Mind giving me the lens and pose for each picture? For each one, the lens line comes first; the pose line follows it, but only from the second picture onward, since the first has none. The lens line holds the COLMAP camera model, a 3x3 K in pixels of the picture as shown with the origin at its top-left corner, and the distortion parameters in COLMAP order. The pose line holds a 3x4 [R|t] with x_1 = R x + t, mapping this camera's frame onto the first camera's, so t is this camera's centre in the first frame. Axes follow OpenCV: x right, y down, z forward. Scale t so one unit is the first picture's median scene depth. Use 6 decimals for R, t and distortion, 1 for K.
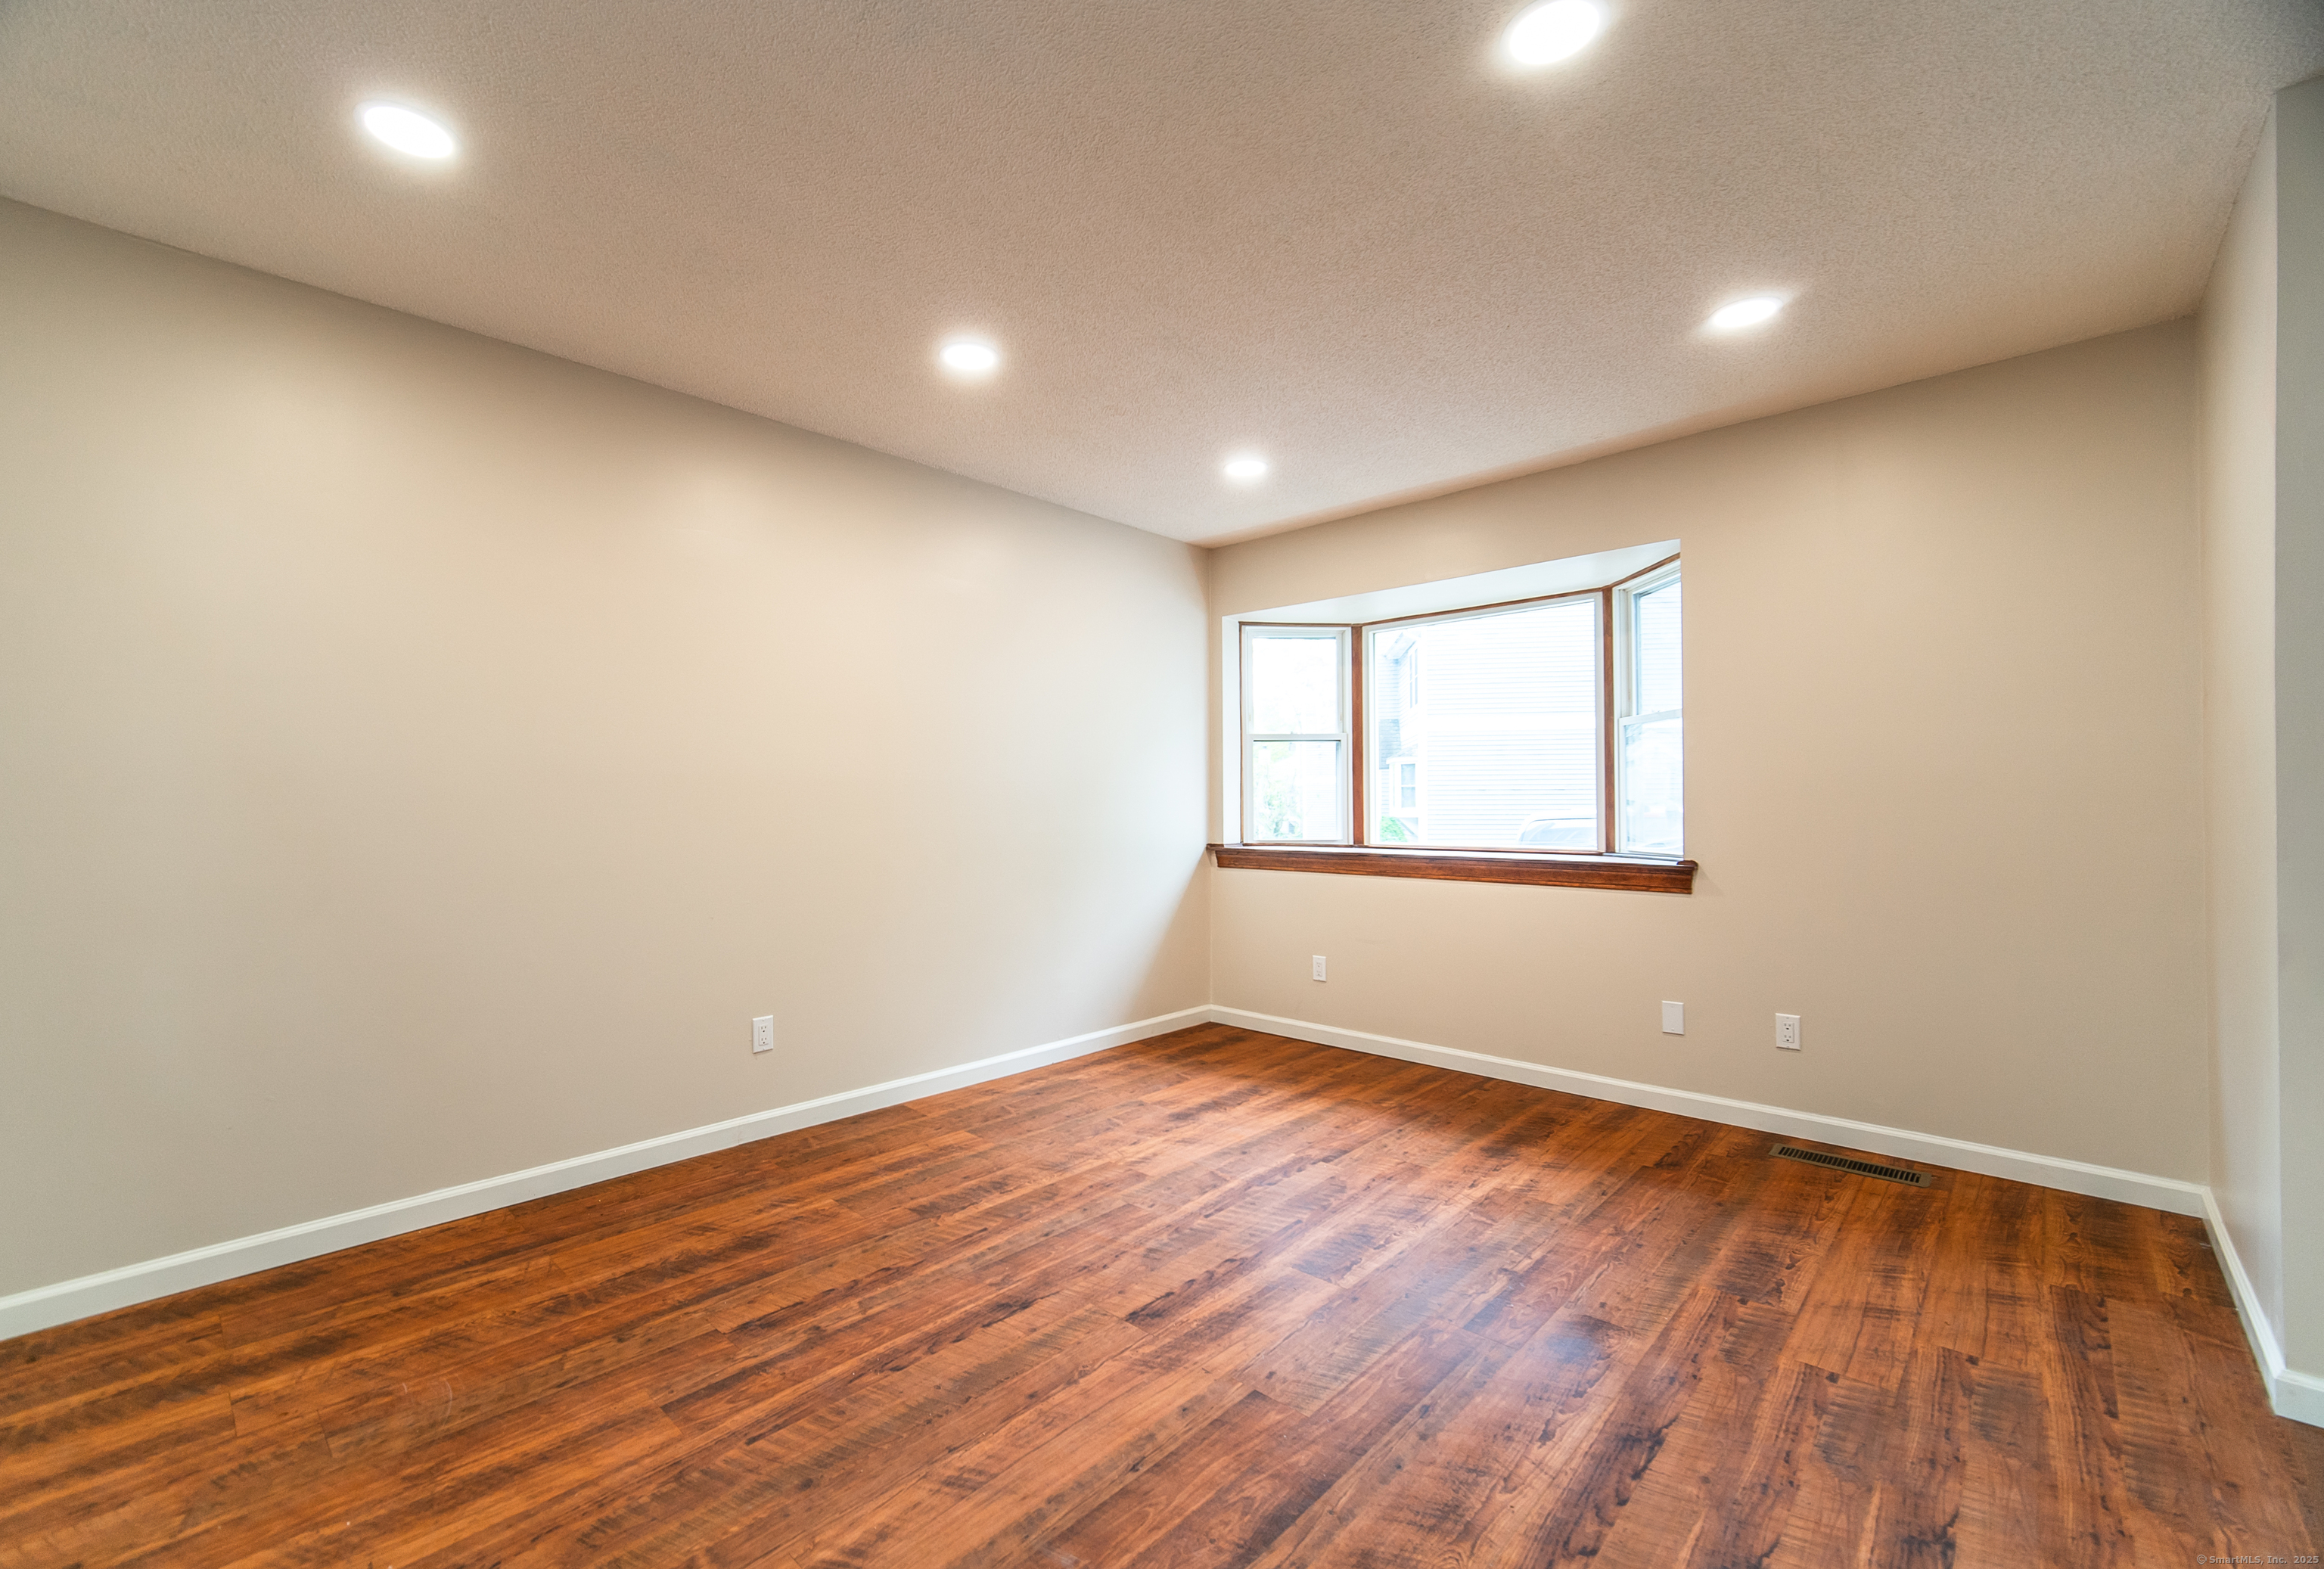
lens RADIAL K [[963.4, 0, 1117.3], [0, 963.4, 792.7], [0, 0, 1]] dist [-0.000076, 0.000348]
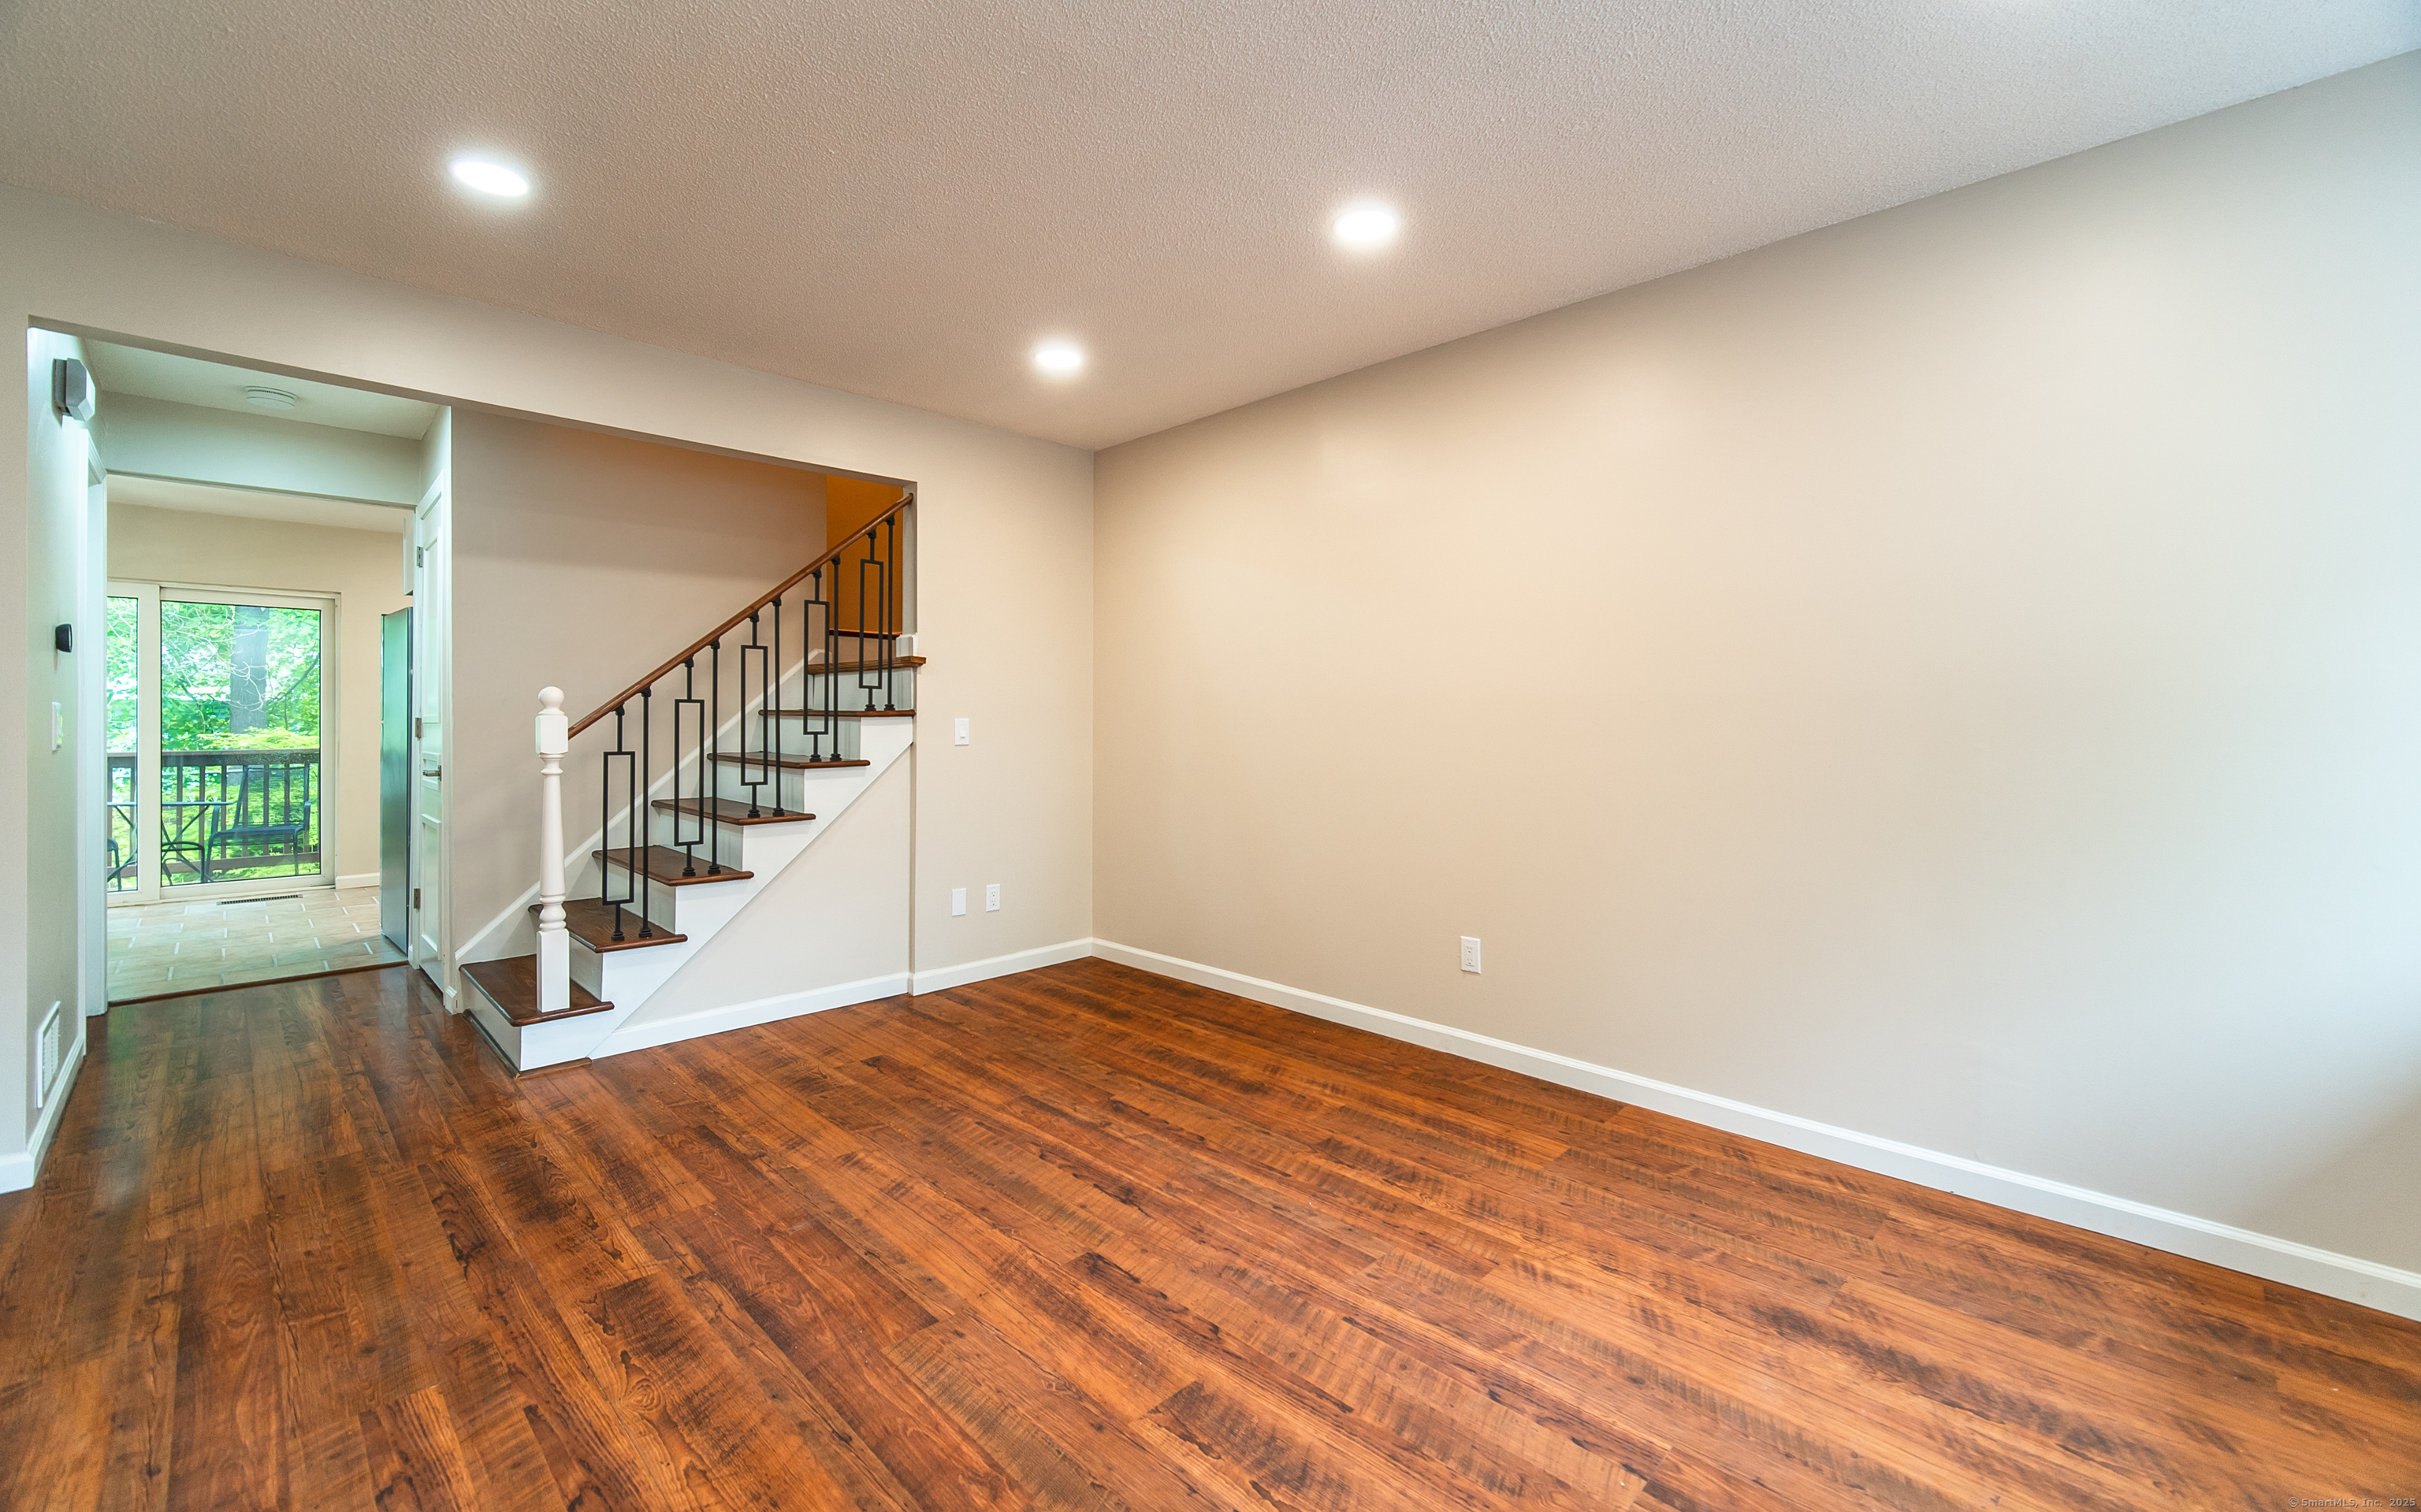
lens RADIAL K [[983.1, 0, 1199.3], [0, 983.1, 724.0], [0, 0, 1]] dist [-0.000311, 0.000652]
pose [[-0.012457, 0.007887, -0.999891, 0.842021], [0.005188, 0.999956, 0.007823, 0.002618], [0.999909, -0.005090, -0.012498, 0.947740]]
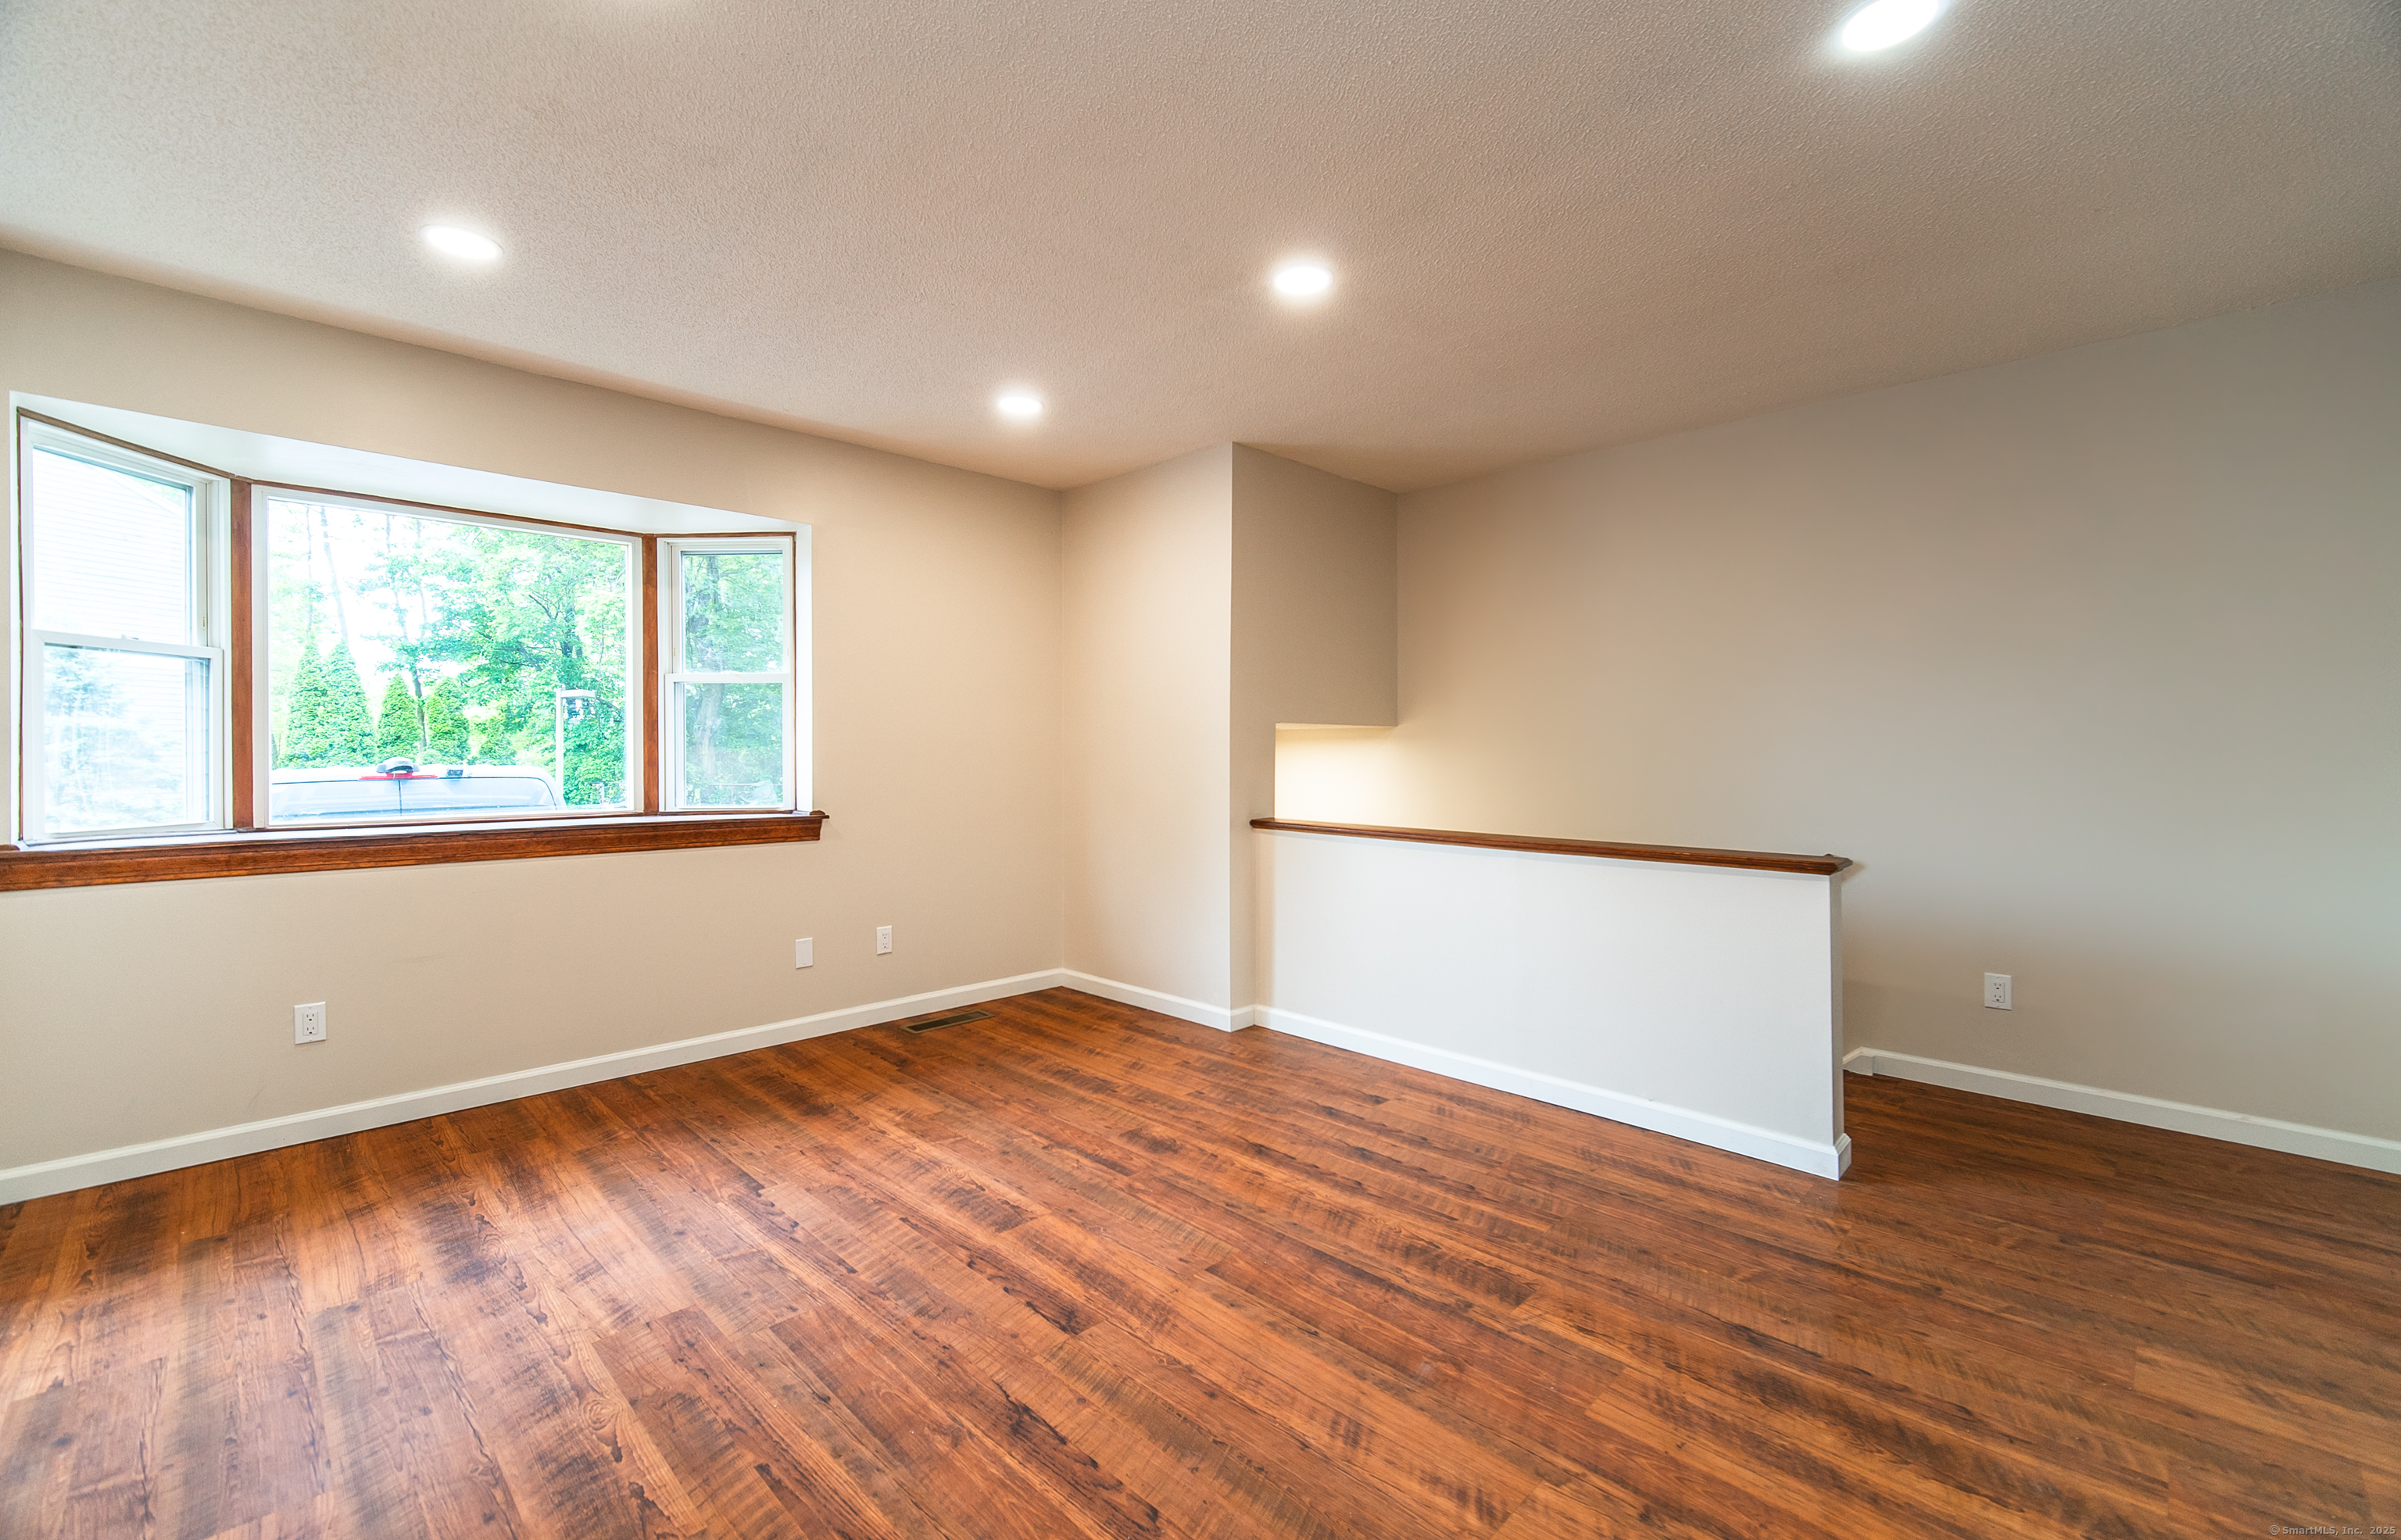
lens RADIAL K [[992.5, 0, 1186.8], [0, 992.5, 748.5], [0, 0, 1]] dist [0.001556, 0.000121]
pose [[0.021680, 0.010796, 0.999707, -0.773718], [-0.006715, 0.999921, -0.010653, 0.008934], [-0.999742, -0.006482, 0.021751, 0.739443]]
